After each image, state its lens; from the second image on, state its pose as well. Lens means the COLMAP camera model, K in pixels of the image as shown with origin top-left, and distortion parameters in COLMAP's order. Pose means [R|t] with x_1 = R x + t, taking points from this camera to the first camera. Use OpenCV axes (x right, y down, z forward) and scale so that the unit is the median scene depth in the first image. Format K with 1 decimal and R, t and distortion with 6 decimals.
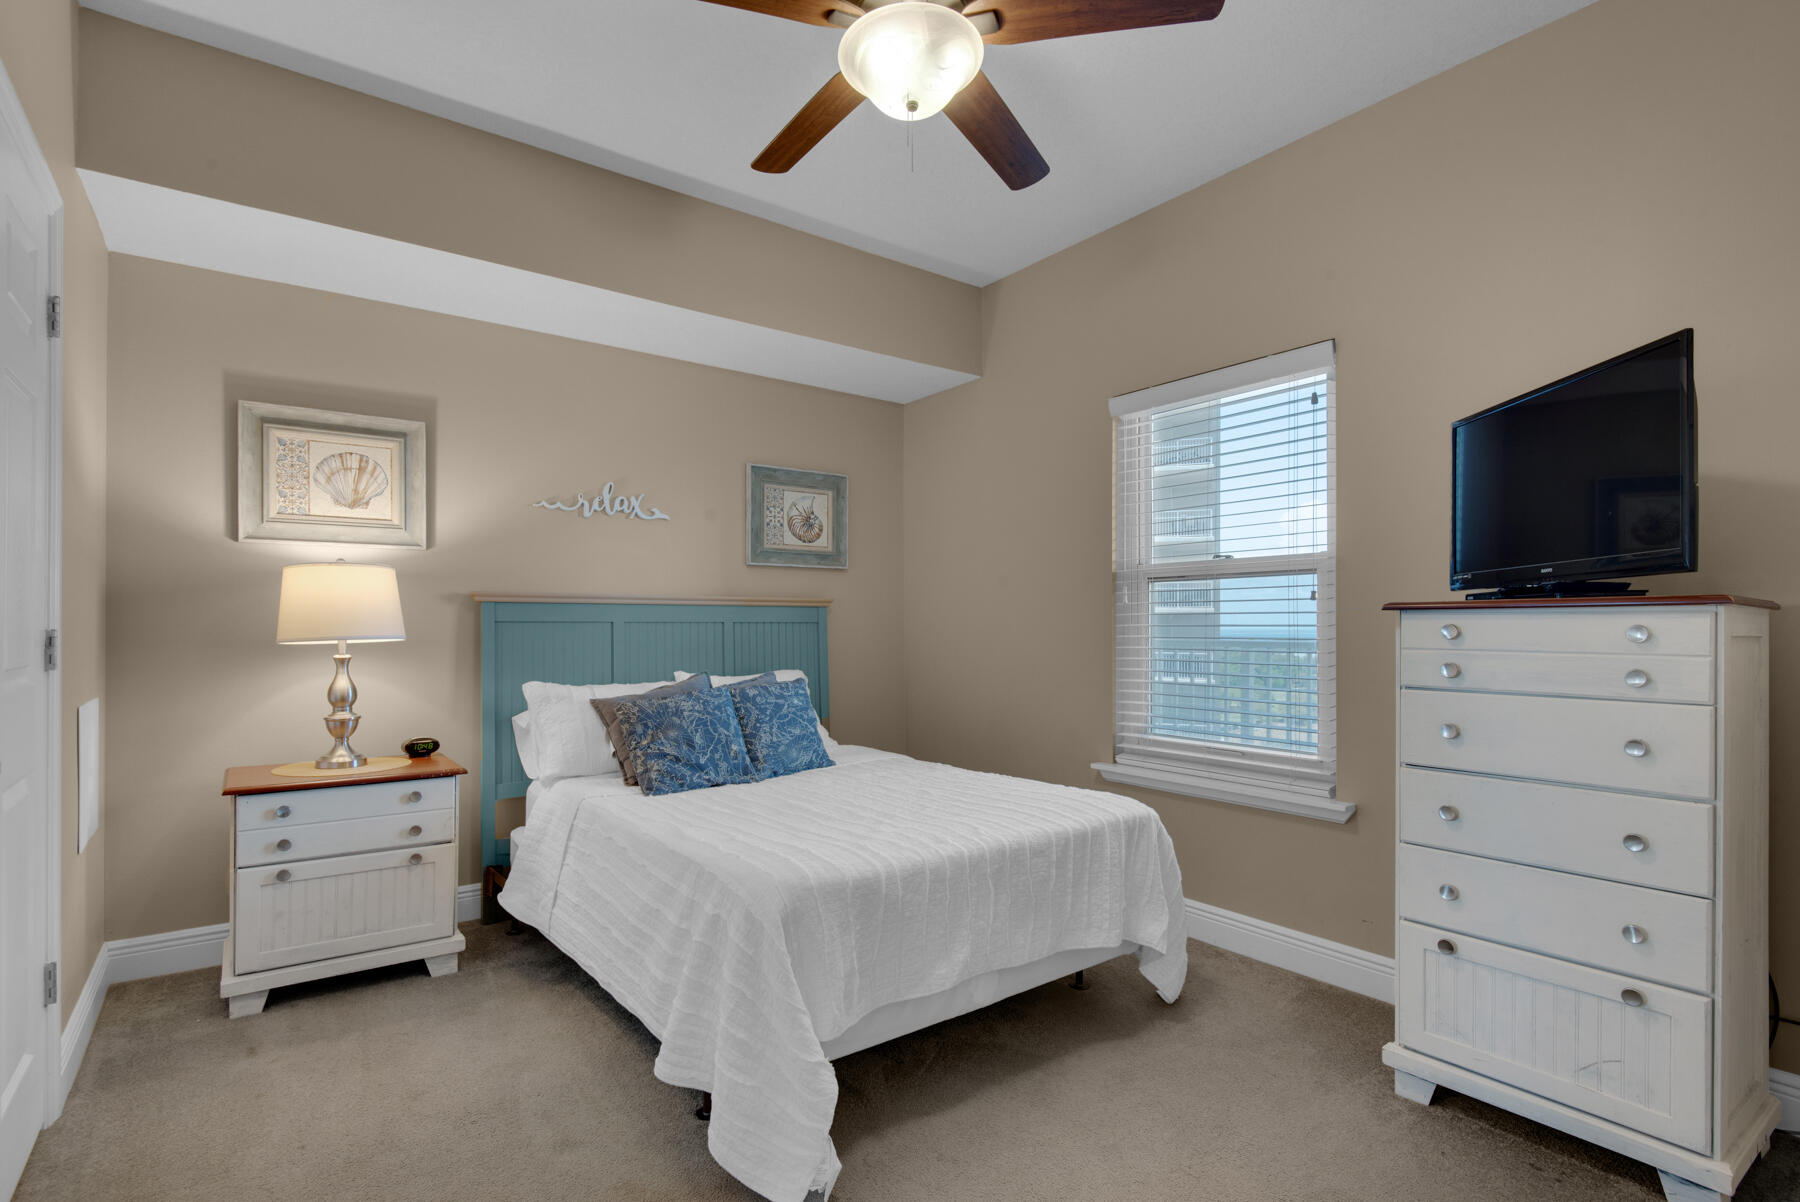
lens RADIAL K [[854.7, 0, 906.0], [0, 854.7, 606.9], [0, 0, 1]] dist [0.016754, -0.013724]
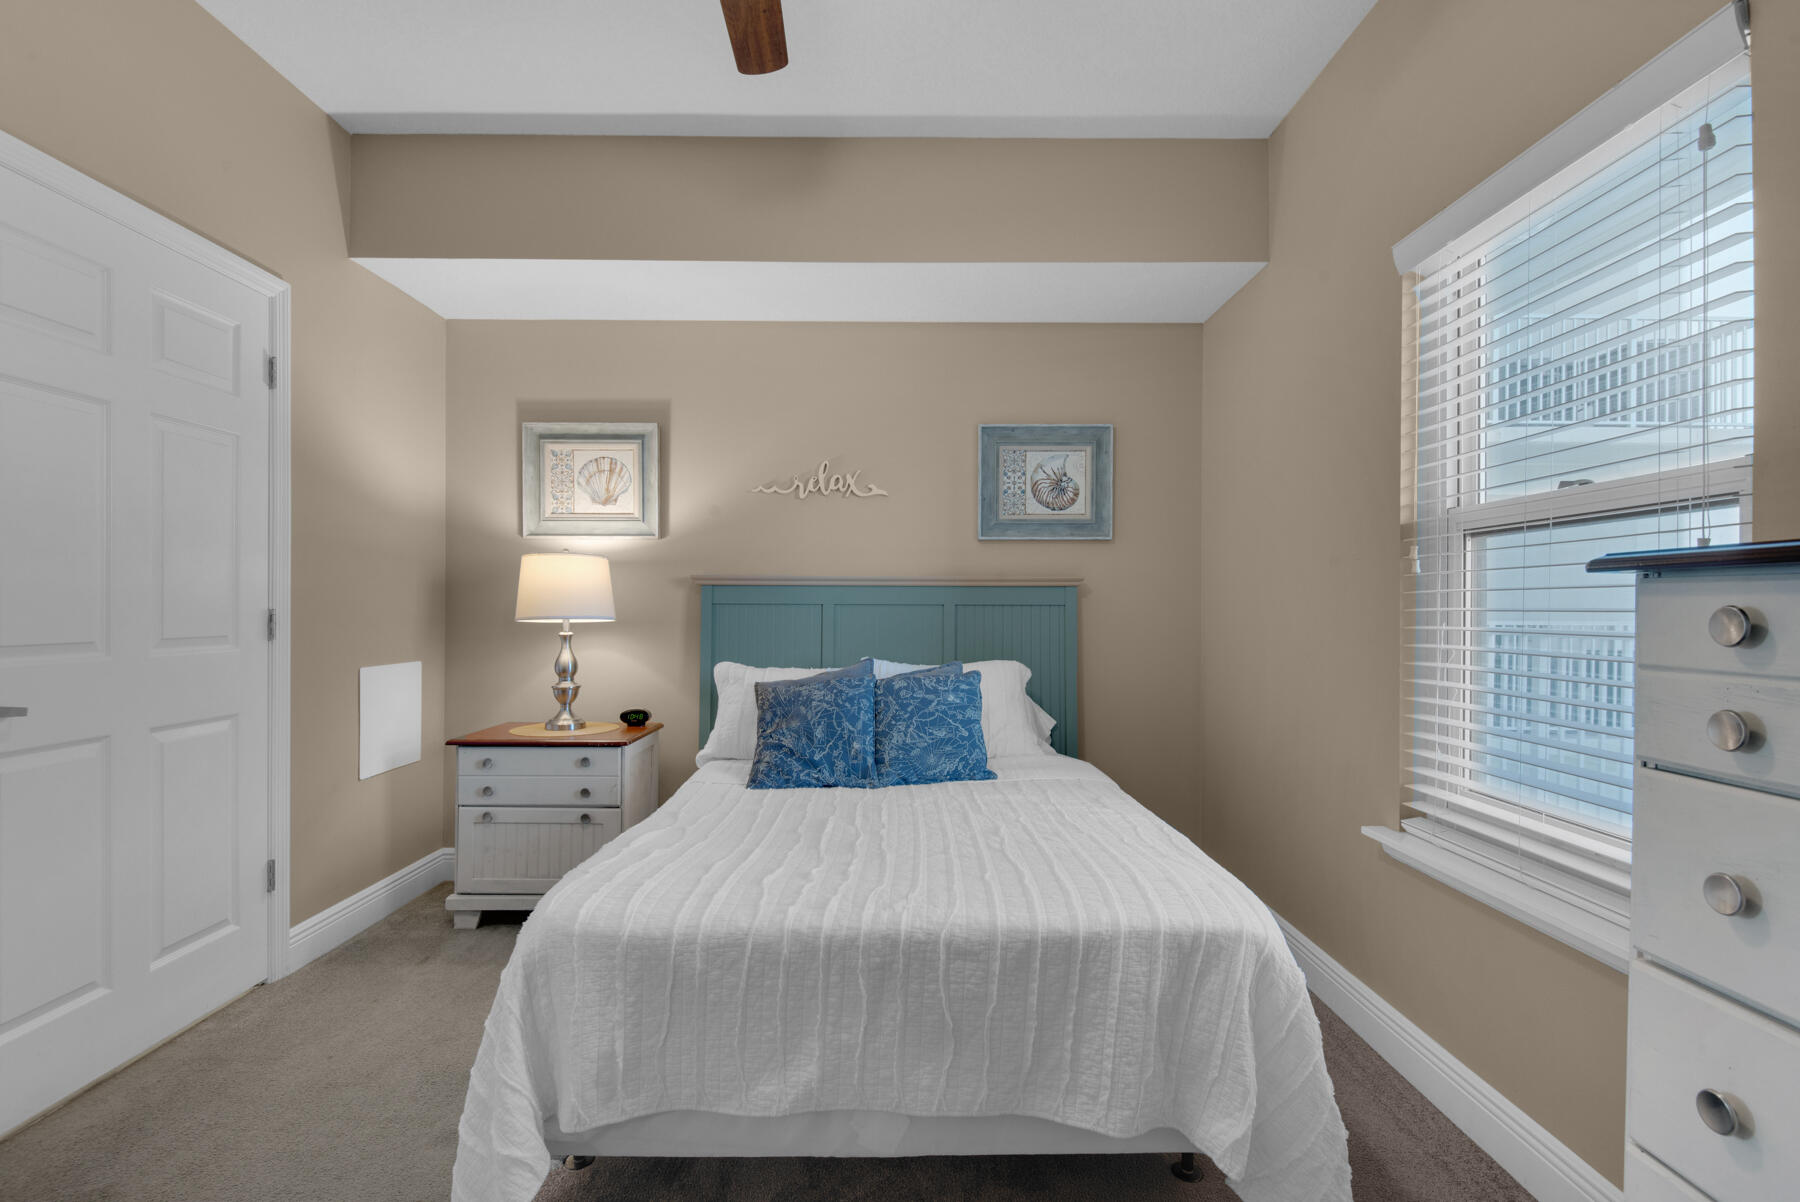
lens RADIAL K [[854.7, 0, 894.8], [0, 854.7, 597.9], [0, 0, 1]] dist [0.016754, -0.013724]
pose [[0.804519, -0.004876, -0.593907, 0.354288], [0.009728, 0.999940, 0.004968, 0.007529], [0.593847, -0.009774, 0.804519, 0.311656]]
